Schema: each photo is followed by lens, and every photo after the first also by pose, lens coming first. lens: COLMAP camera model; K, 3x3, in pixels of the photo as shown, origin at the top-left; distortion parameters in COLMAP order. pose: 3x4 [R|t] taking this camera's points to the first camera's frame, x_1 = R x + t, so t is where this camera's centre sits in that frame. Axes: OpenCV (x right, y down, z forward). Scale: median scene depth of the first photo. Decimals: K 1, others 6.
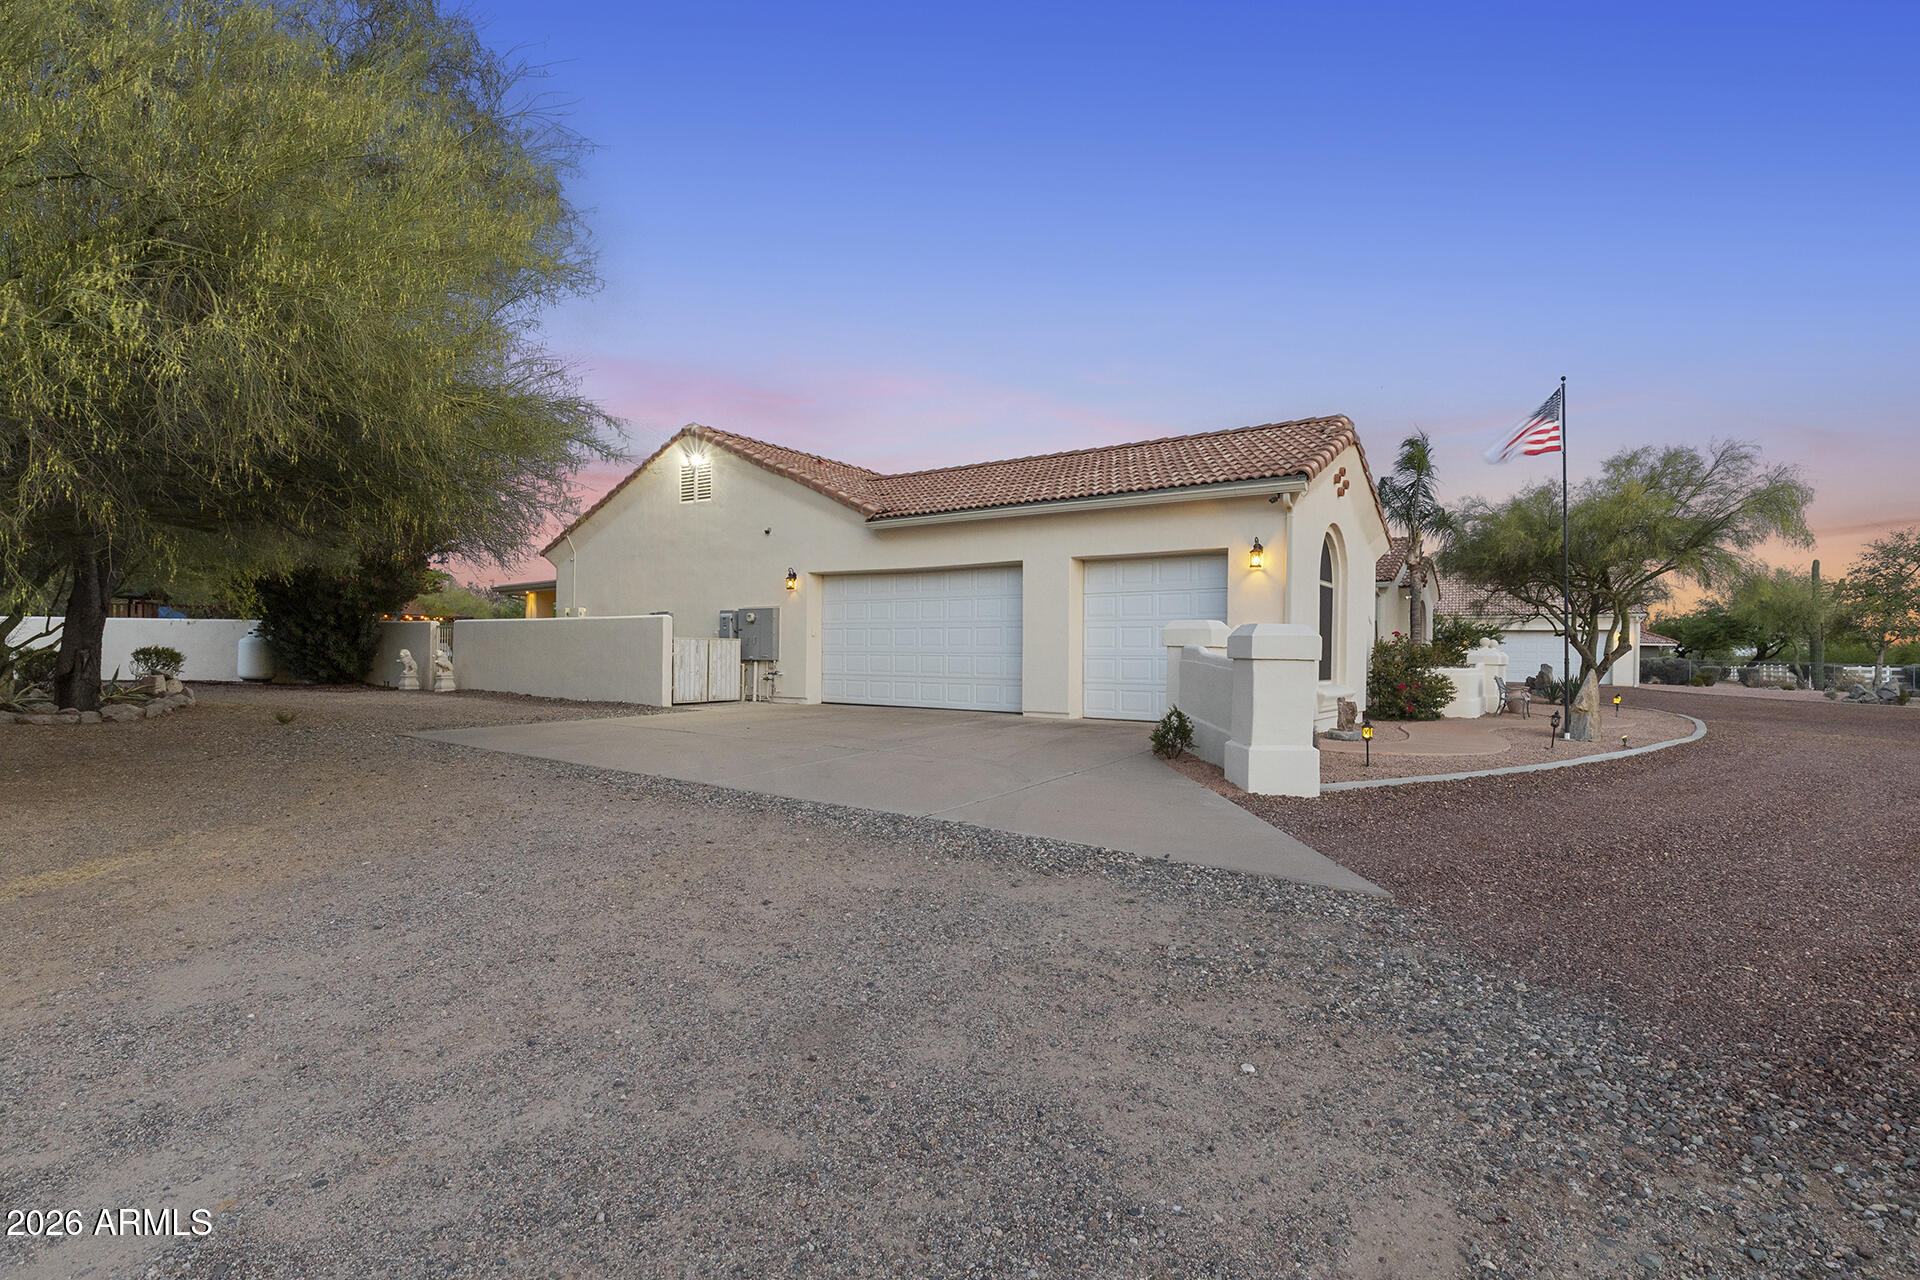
lens RADIAL K [[884.1, 0, 963.6], [0, 884.1, 653.1], [0, 0, 1]] dist [0.001418, 0.000101]
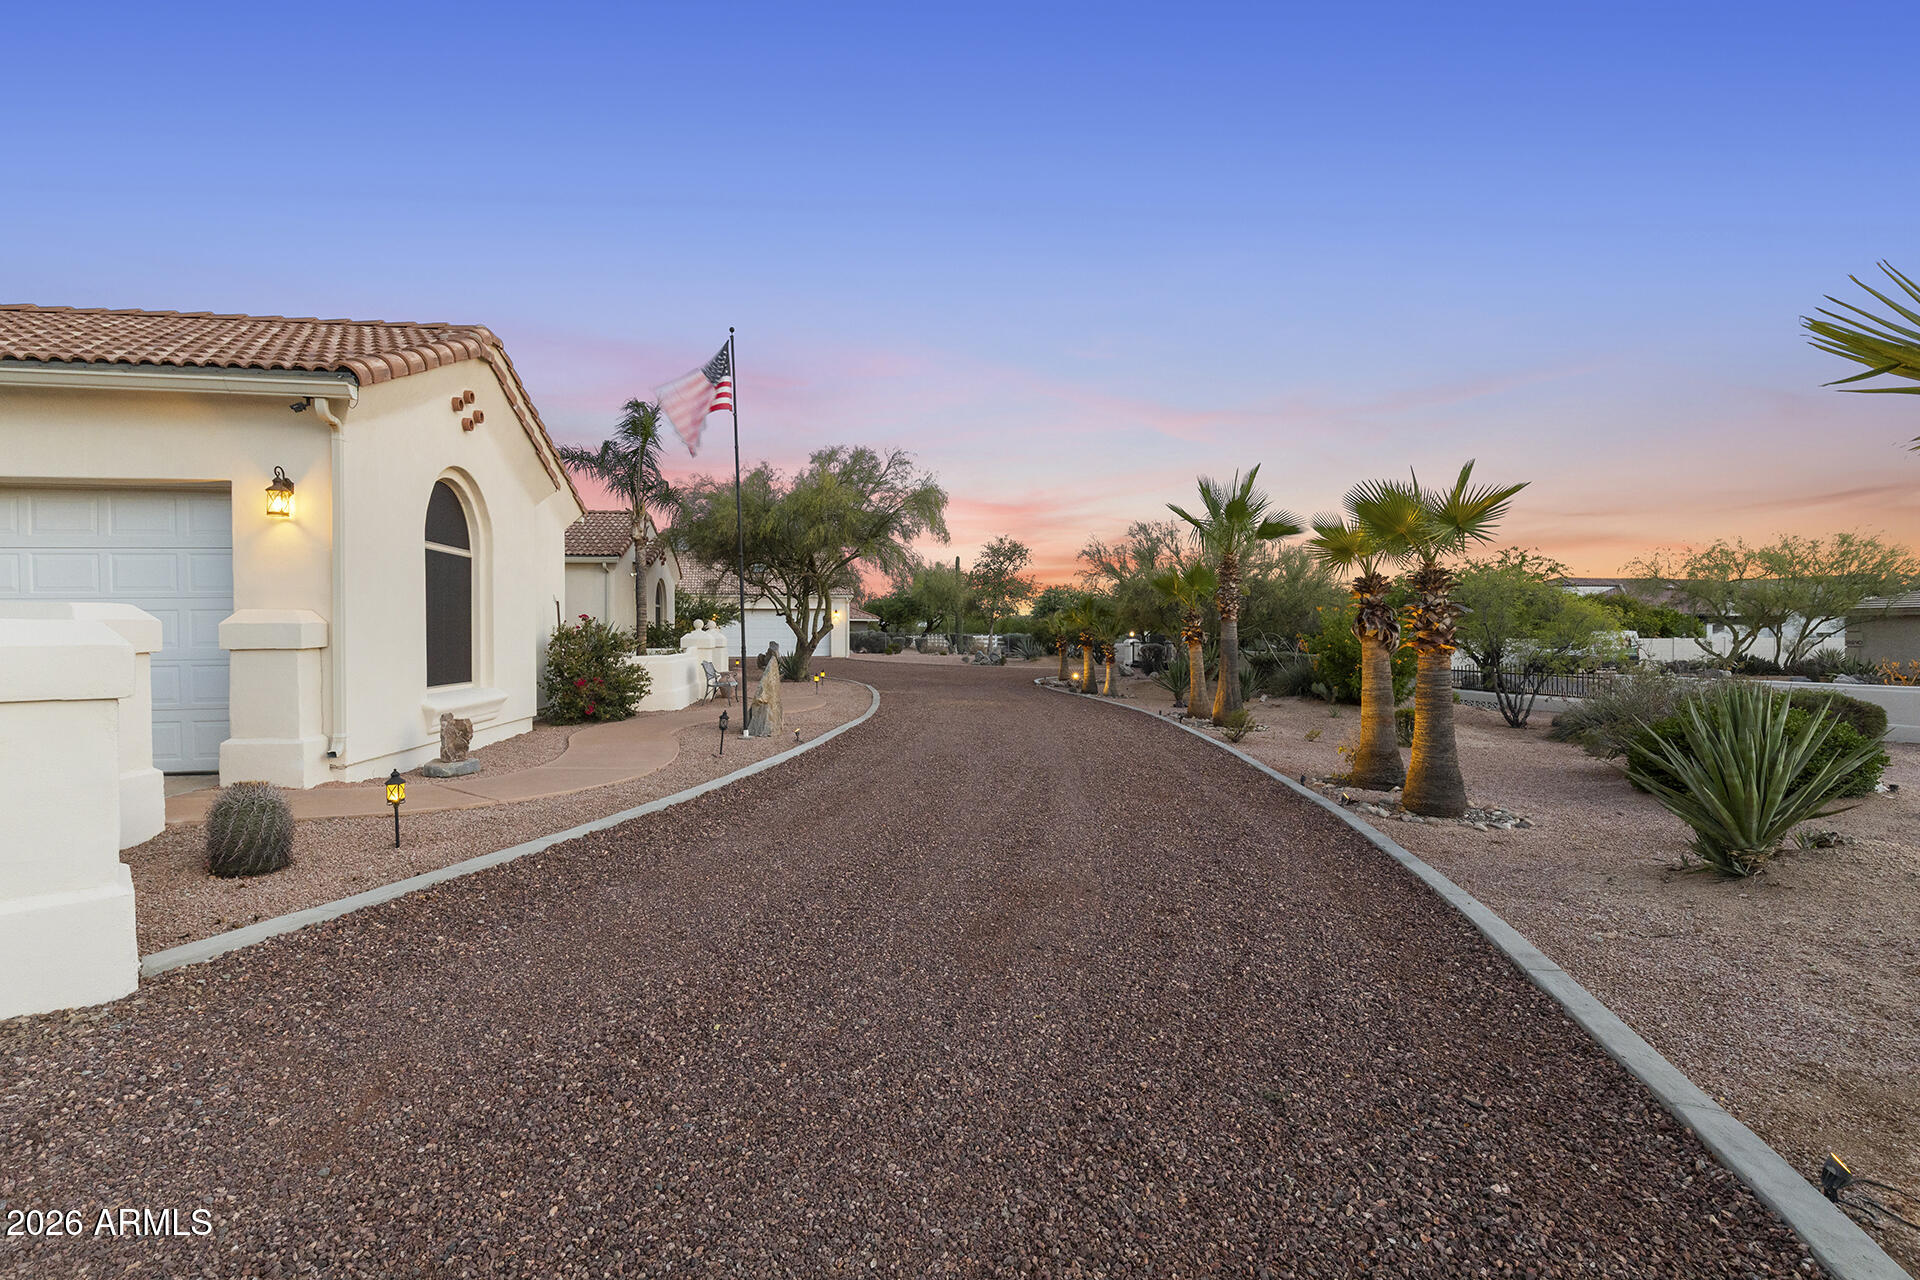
lens RADIAL K [[884.1, 0, 963.6], [0, 884.1, 653.1], [0, 0, 1]] dist [0.001418, 0.000101]
pose [[0.717805, -0.031151, 0.695547, 0.110635], [0.011955, 0.999403, 0.032422, -0.007184], [-0.696142, -0.014958, 0.717749, 0.102587]]
